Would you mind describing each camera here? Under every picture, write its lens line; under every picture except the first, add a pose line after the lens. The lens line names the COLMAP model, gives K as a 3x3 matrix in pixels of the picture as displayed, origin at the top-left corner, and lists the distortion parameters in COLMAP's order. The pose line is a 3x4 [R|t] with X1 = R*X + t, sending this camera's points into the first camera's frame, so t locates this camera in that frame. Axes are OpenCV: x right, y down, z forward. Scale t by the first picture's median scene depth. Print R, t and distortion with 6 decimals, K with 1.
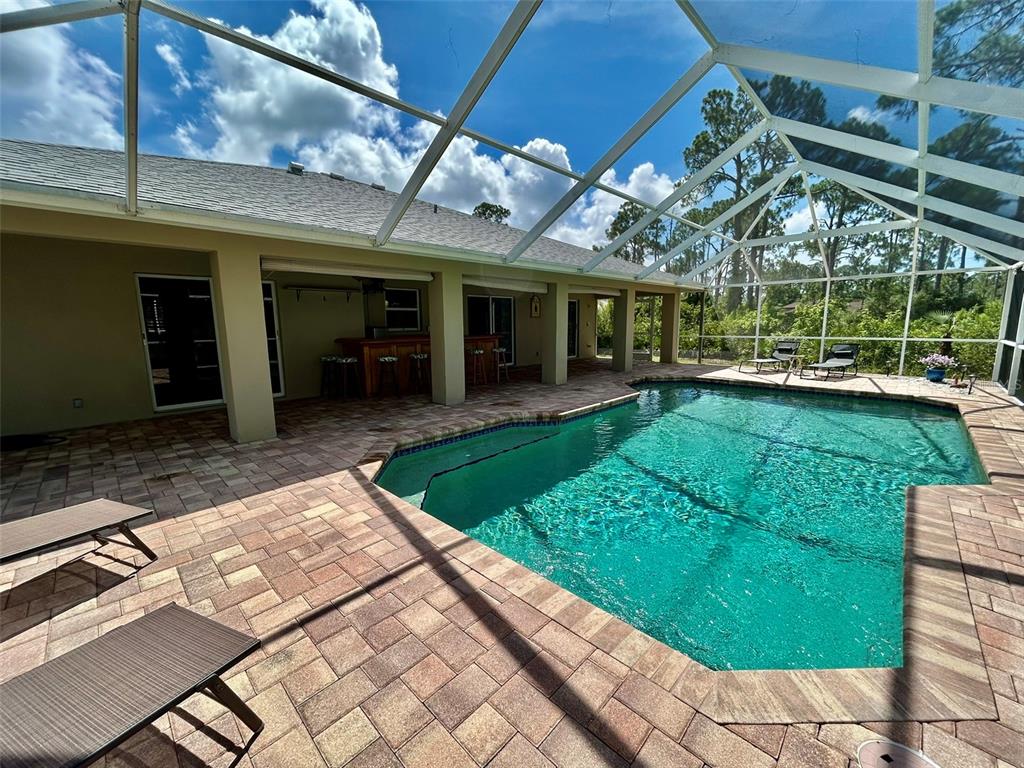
lens RADIAL K [[415.1, 0, 511.4], [0, 415.1, 383.1], [0, 0, 1]] dist [-0.001246, 0.001288]
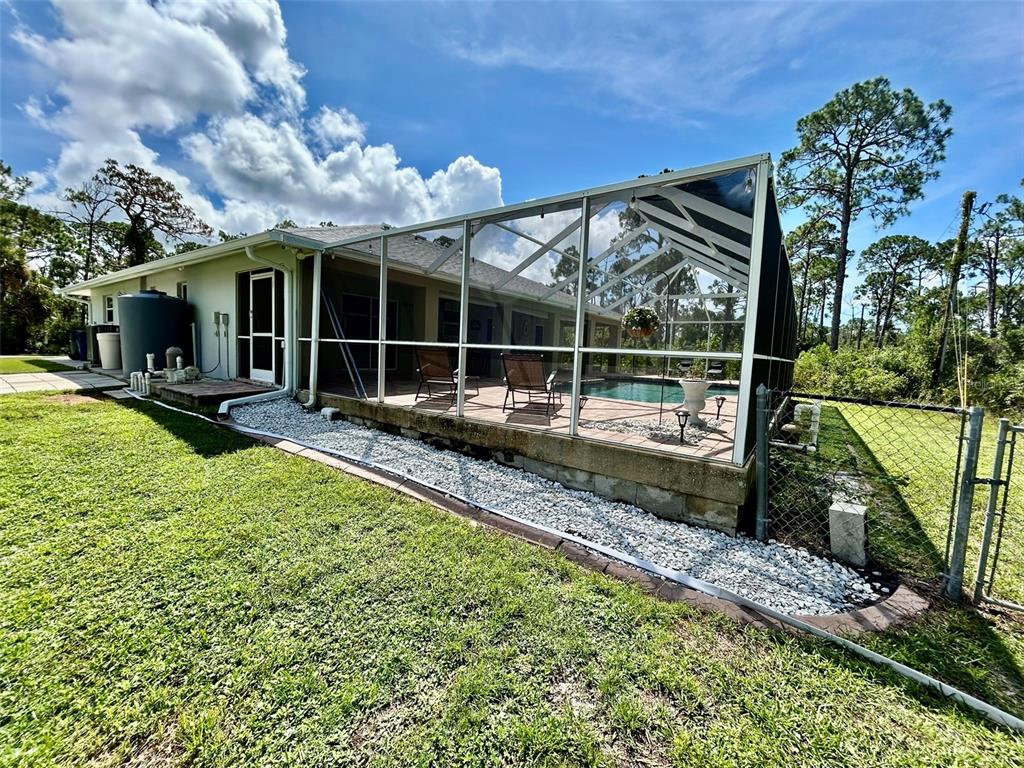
lens RADIAL K [[415.1, 0, 512.1], [0, 415.1, 383.5], [0, 0, 1]] dist [-0.001246, 0.001288]
pose [[0.986801, 0.040984, 0.156667, -0.070939], [-0.030616, 0.997214, -0.068028, 0.035830], [-0.159018, 0.062333, 0.985306, -0.134106]]
